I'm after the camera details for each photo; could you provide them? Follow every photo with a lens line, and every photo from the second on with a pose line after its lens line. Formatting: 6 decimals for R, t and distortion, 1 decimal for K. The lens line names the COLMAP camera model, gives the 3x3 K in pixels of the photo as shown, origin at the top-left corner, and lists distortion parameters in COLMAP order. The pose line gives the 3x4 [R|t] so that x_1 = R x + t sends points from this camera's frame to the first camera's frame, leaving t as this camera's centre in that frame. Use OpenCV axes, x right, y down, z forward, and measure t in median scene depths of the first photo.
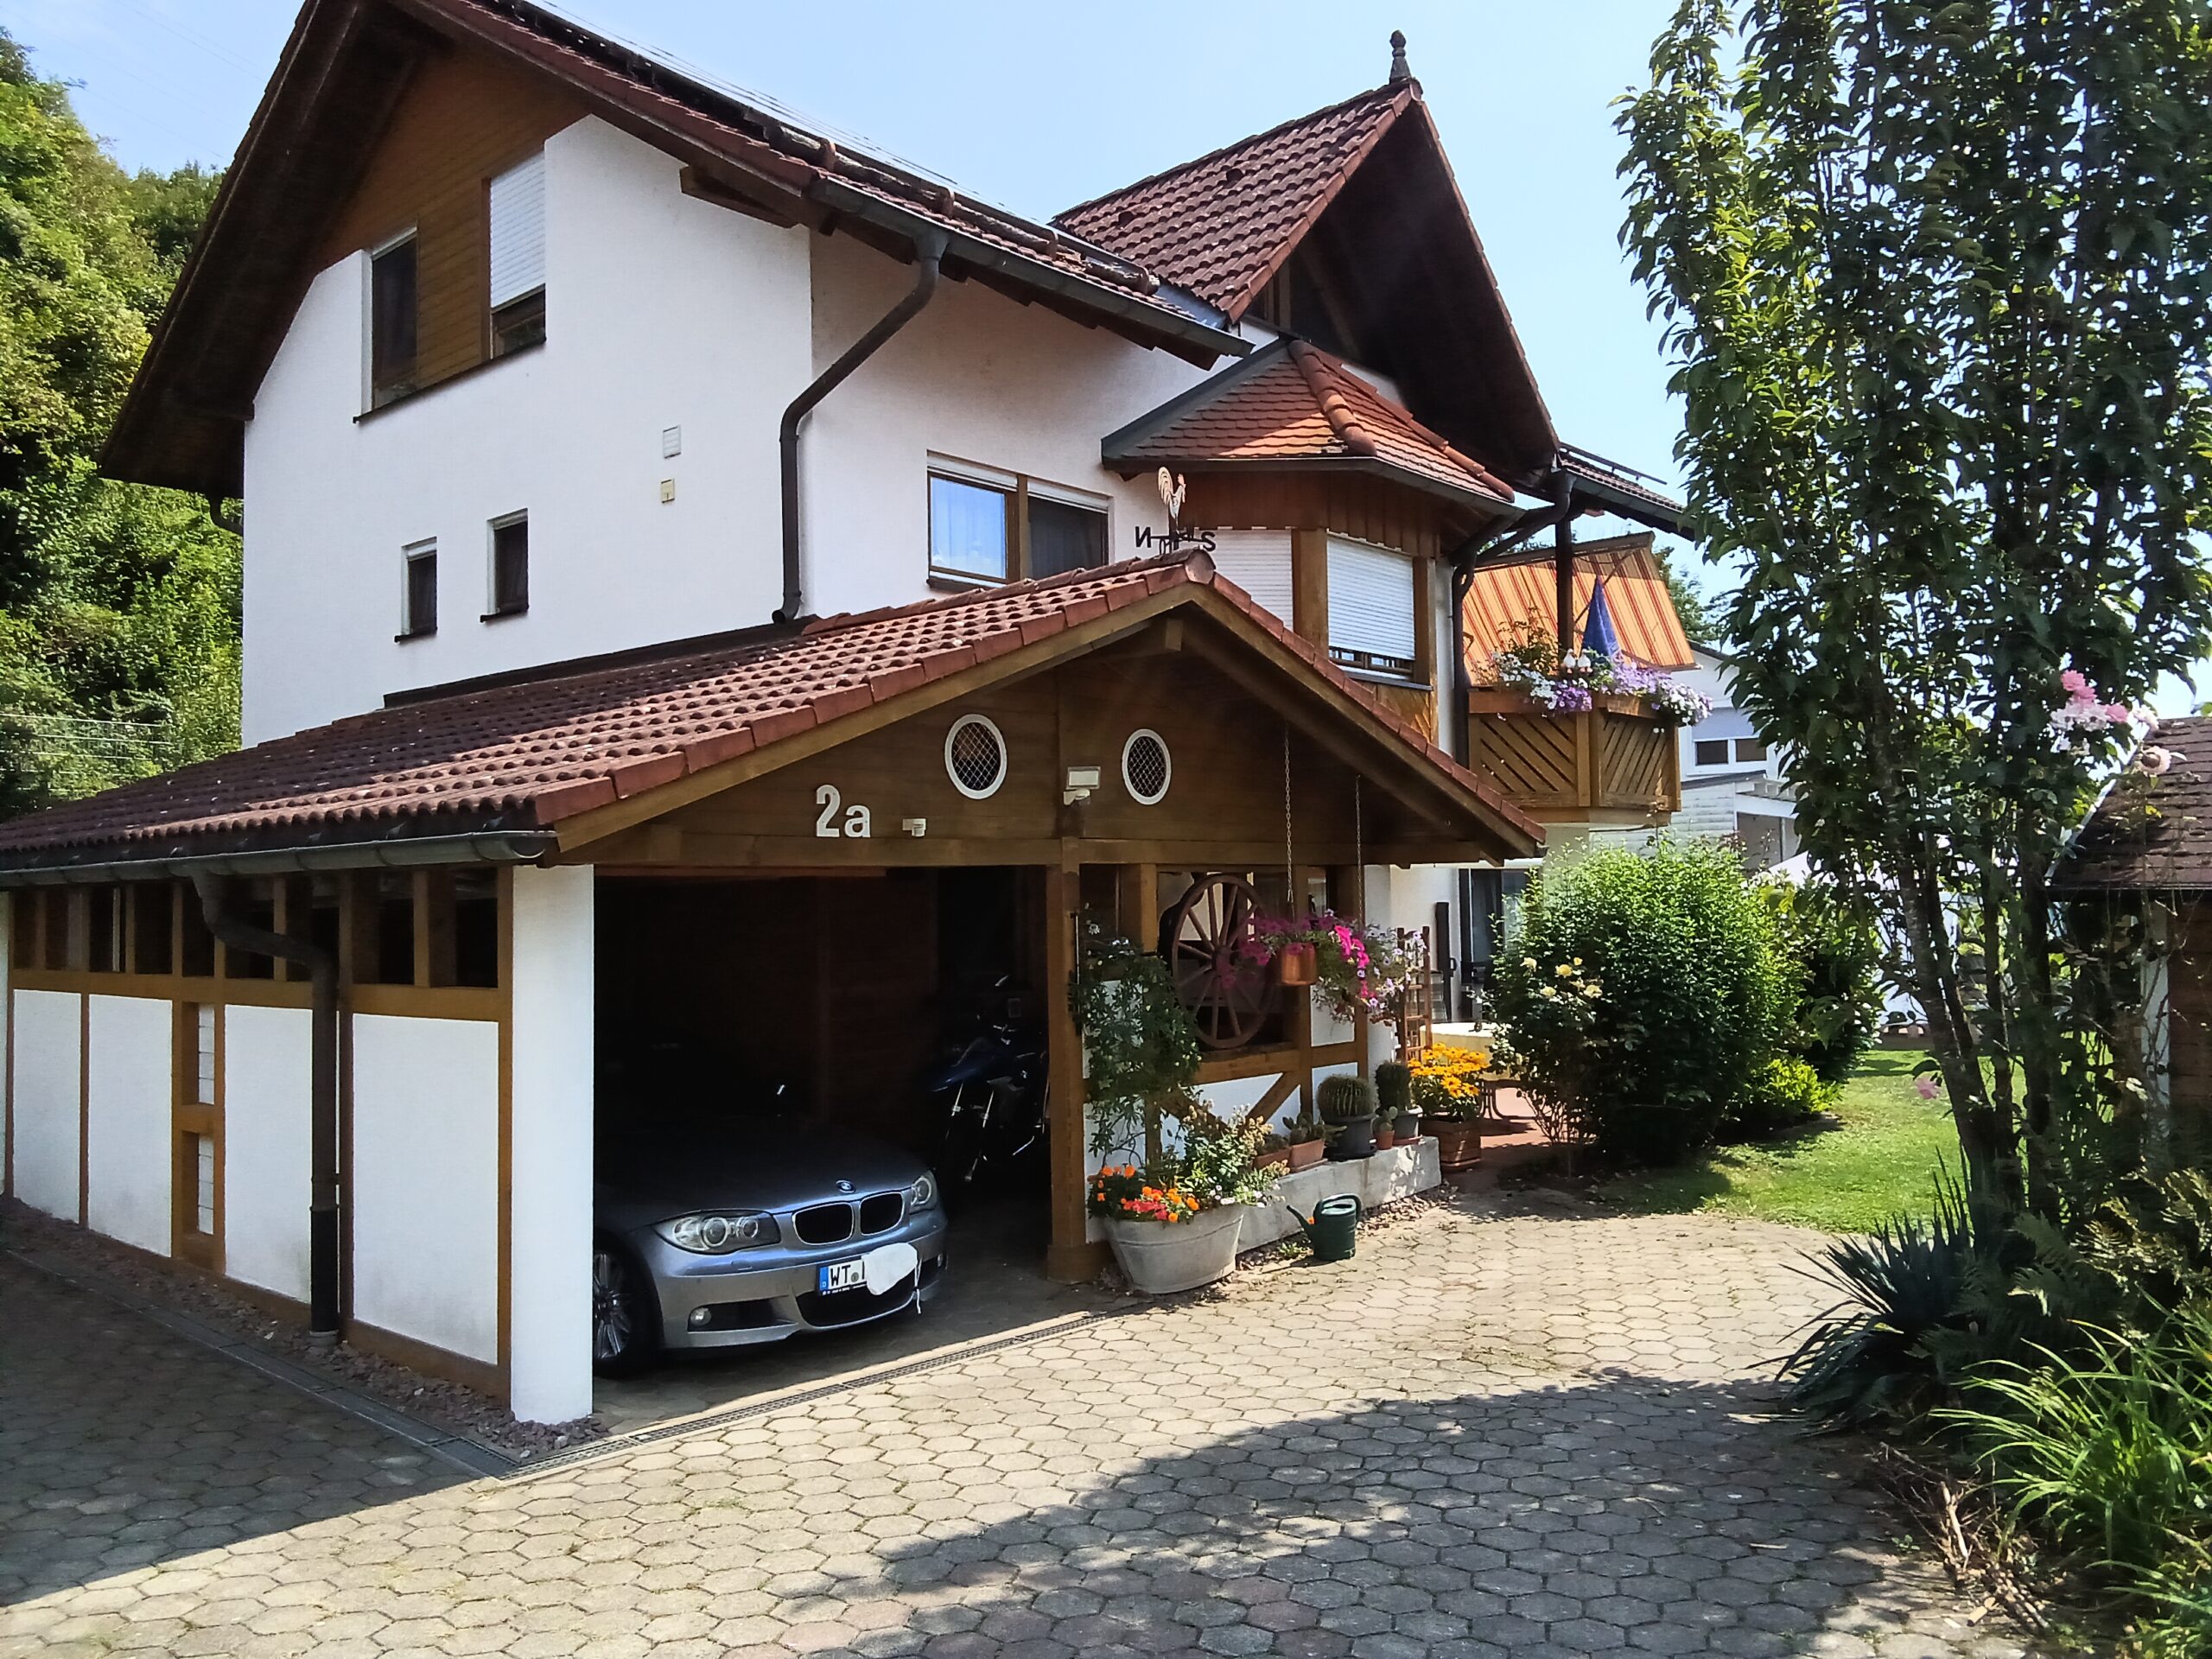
lens RADIAL K [[1681.2, 0, 1114.7], [0, 1681.2, 823.3], [0, 0, 1]] dist [0.087485, -0.126508]
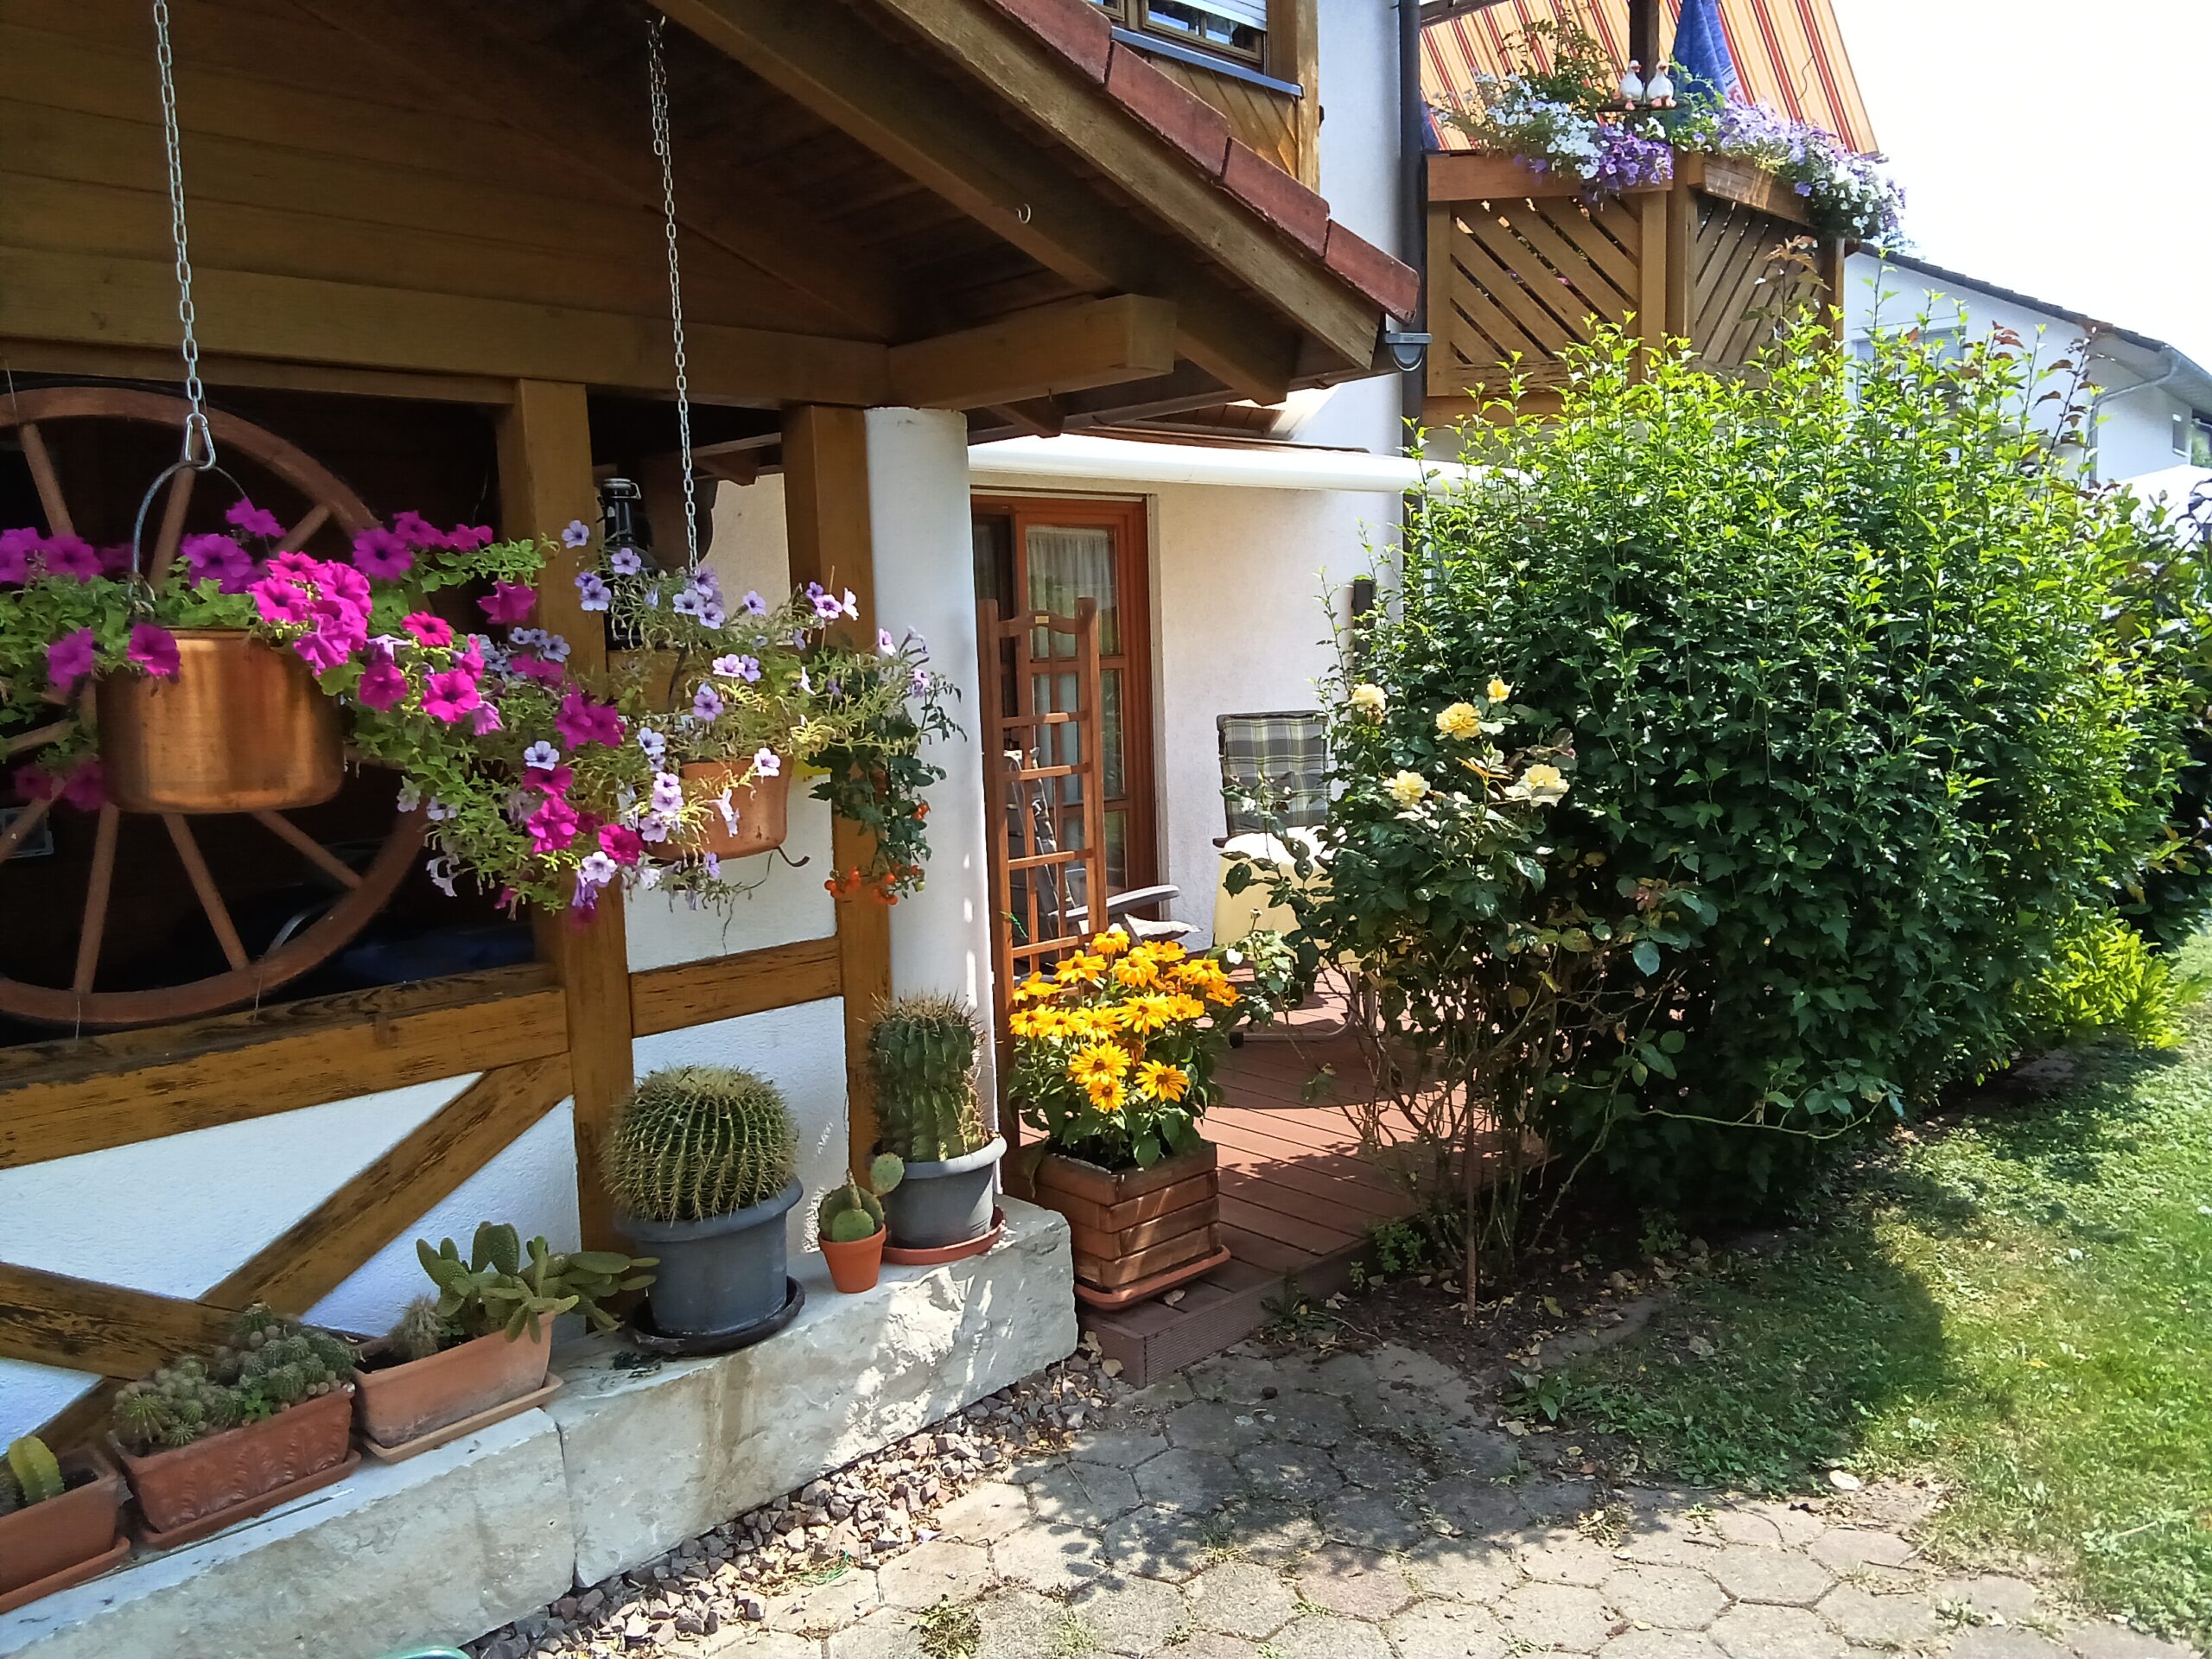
lens RADIAL K [[1681.2, 0, 1114.7], [0, 1681.2, 823.3], [0, 0, 1]] dist [0.087485, -0.126508]
pose [[0.997390, -0.006331, -0.071927, 0.223314], [0.017805, 0.986952, 0.160026, 0.053665], [0.069975, -0.160889, 0.984489, 0.674651]]
